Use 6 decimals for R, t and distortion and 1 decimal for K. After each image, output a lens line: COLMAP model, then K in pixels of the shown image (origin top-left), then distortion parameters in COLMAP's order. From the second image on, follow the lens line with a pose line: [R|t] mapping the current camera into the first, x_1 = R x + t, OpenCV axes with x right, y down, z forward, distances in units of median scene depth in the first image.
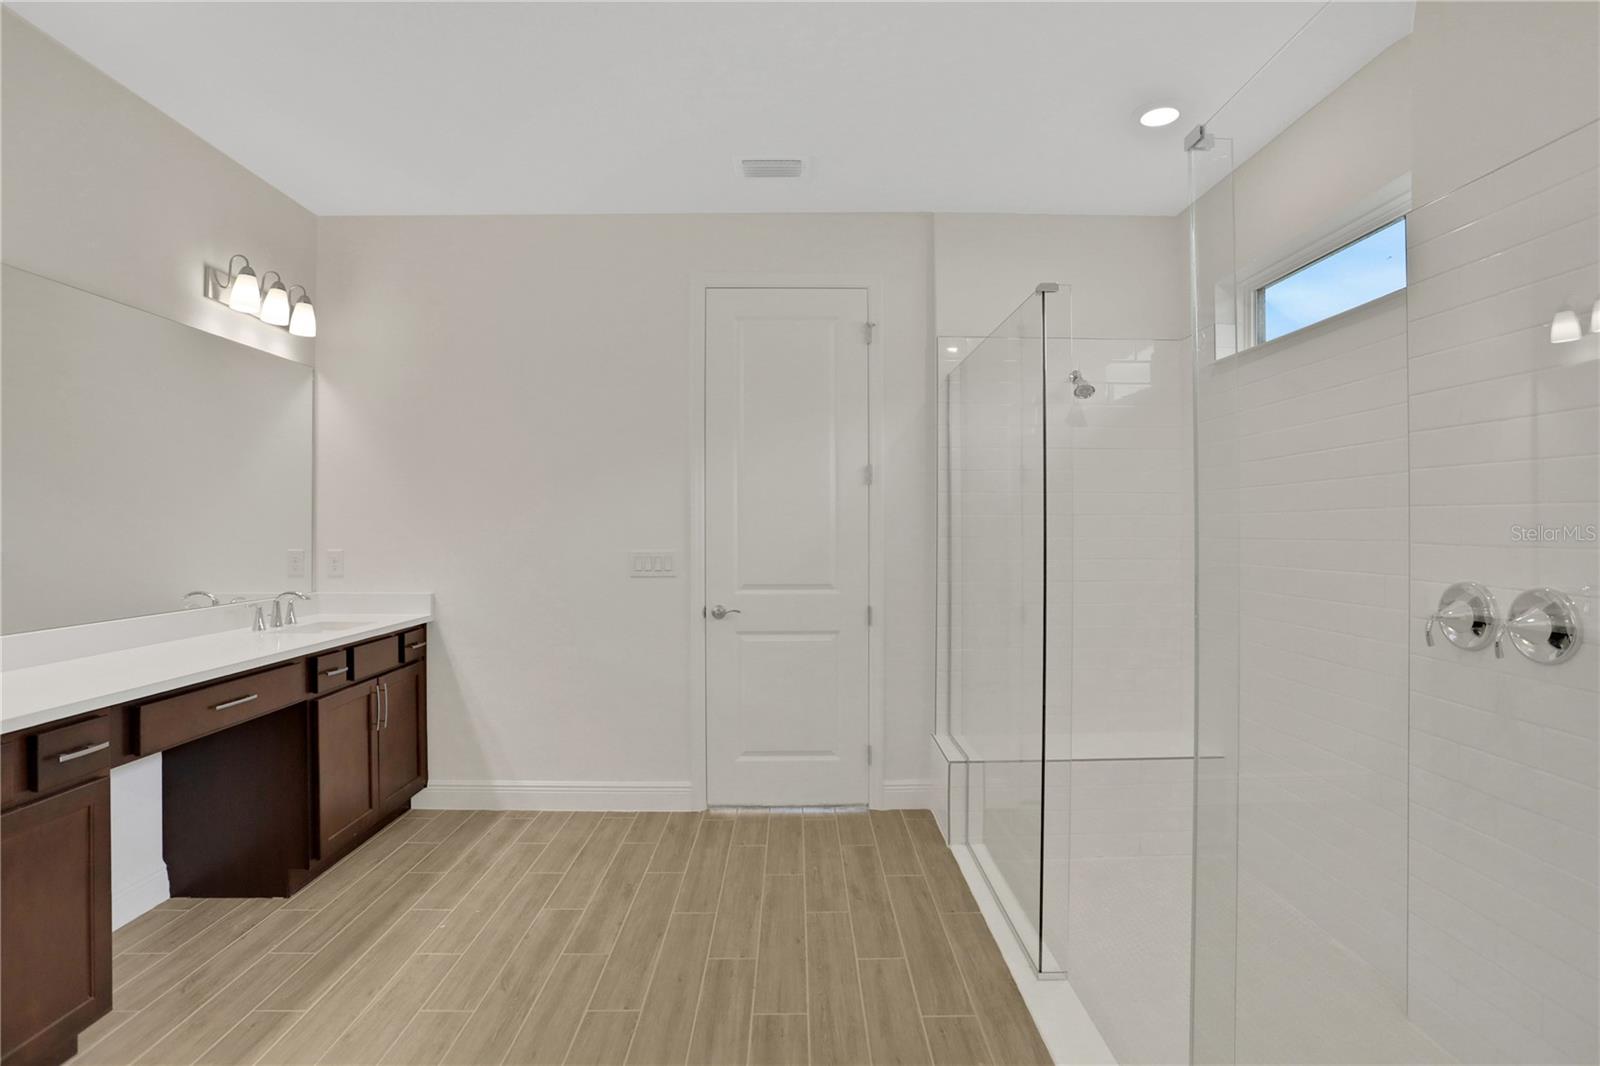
lens RADIAL K [[822.2, 0, 800.0], [0, 822.2, 533.0], [0, 0, 1]] dist [-0.000846, 0.001256]
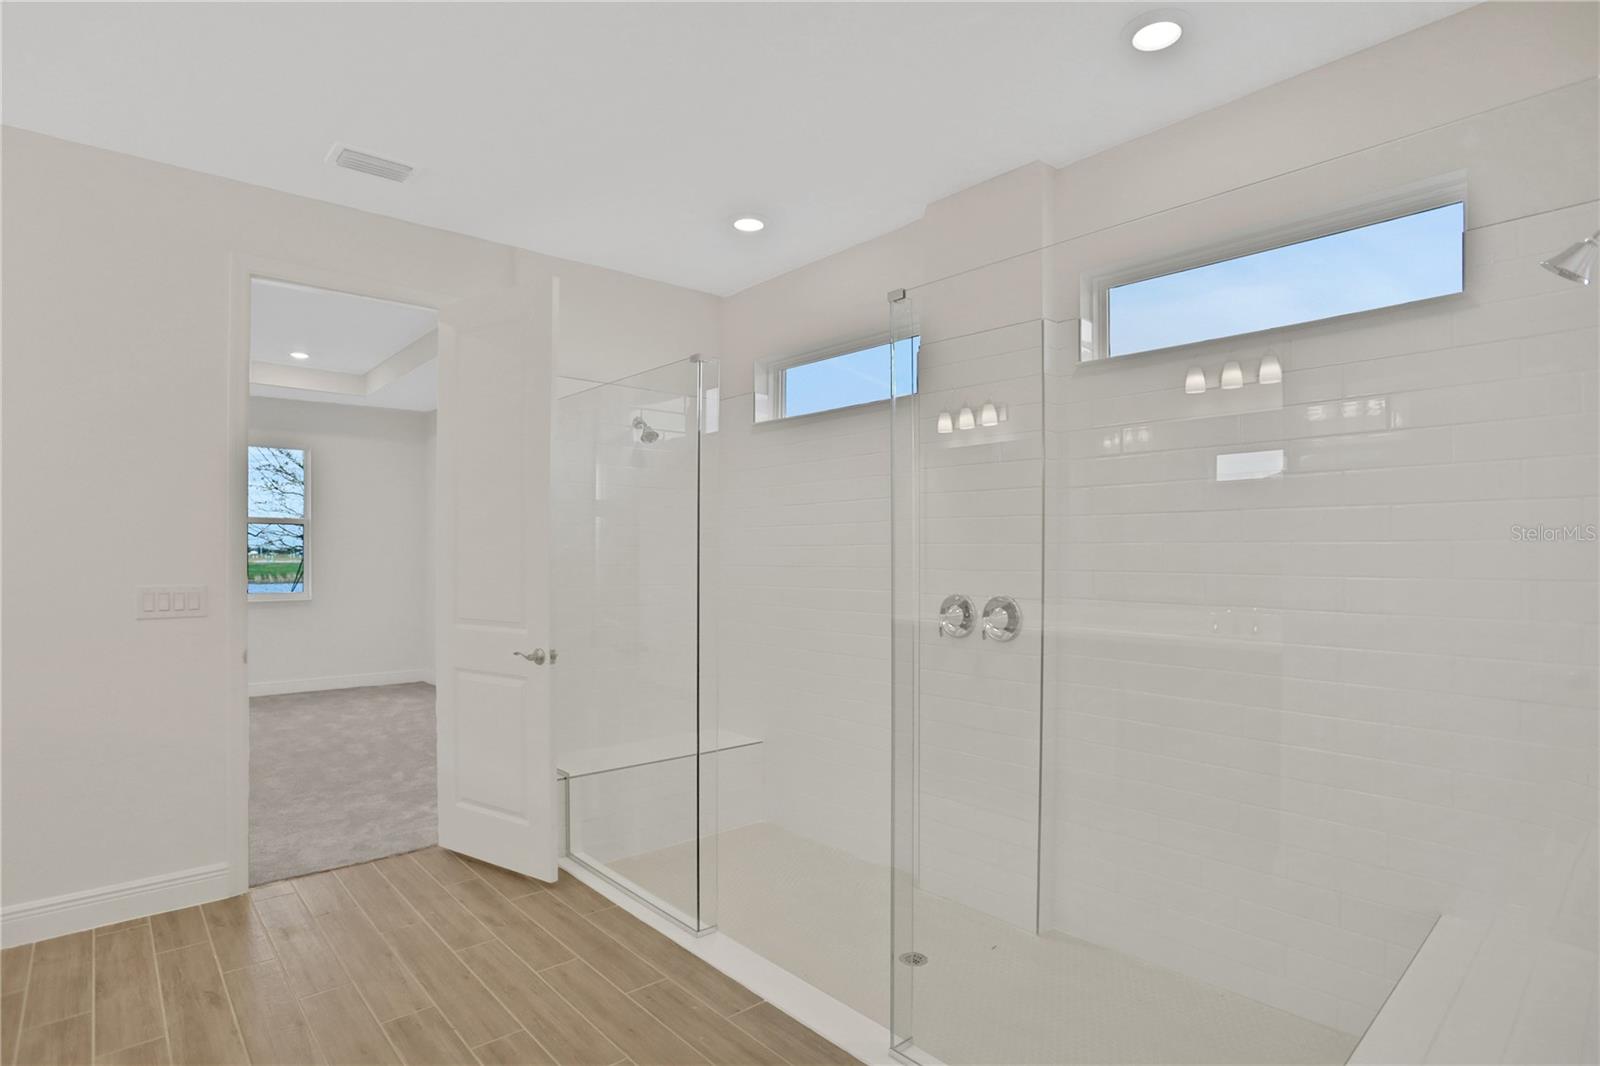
lens RADIAL K [[830.8, 0, 792.3], [0, 830.8, 559.5], [0, 0, 1]] dist [-0.004389, 0.033857]
pose [[0.784582, -0.002593, 0.620019, -0.243427], [0.002081, 0.999997, 0.001549, -0.004319], [-0.620021, 0.000075, 0.784585, -0.021282]]
